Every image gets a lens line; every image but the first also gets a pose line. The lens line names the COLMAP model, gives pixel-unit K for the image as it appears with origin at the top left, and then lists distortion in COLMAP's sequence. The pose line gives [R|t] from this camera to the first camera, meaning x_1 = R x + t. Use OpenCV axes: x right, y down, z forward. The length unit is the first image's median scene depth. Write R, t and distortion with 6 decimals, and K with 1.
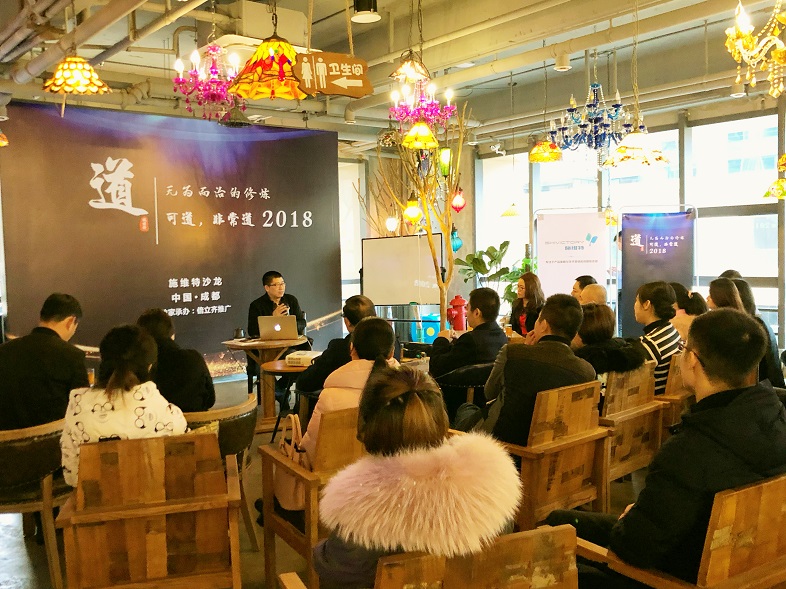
lens RADIAL K [[768.1, 0, 393.7], [0, 768.1, 293.3], [0, 0, 1]] dist [-0.030732, 0.000000]
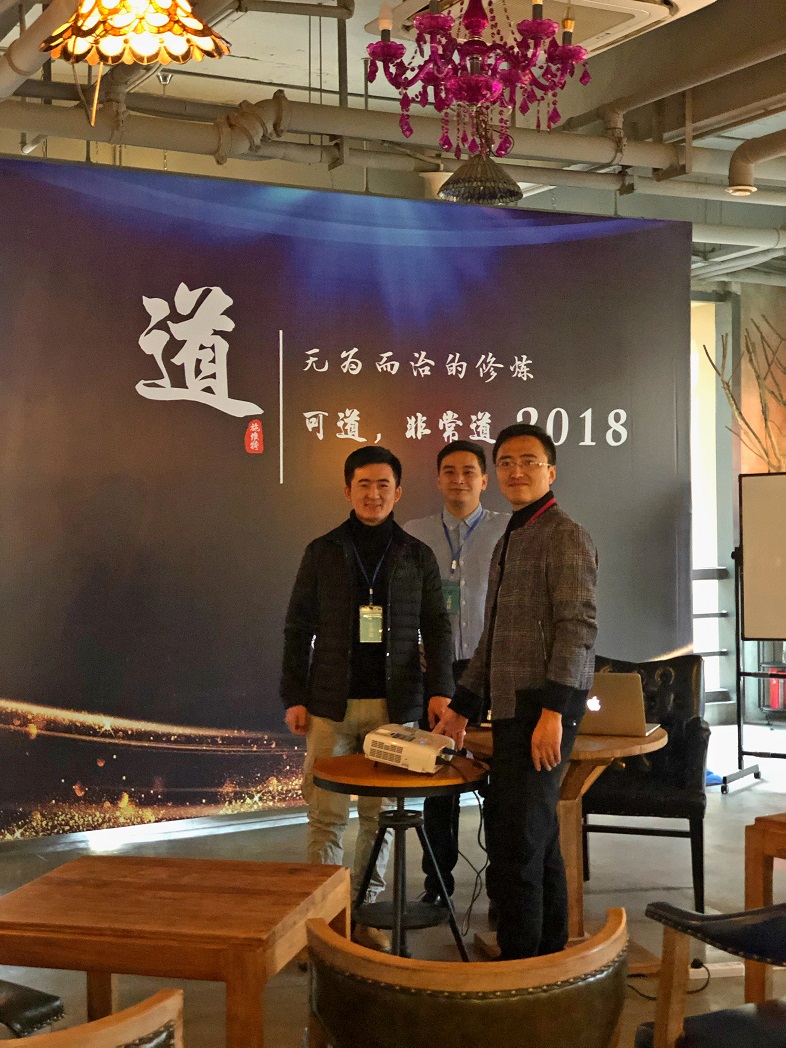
lens RADIAL K [[1585.0, 0, 393.2], [0, 1585.0, 524.7], [0, 0, 1]] dist [0.006212, 0.000000]
pose [[0.978700, 0.009648, -0.205070, -0.060080], [-0.018424, 0.998992, -0.040928, -0.004887], [0.204469, 0.043834, 0.977891, 0.129387]]
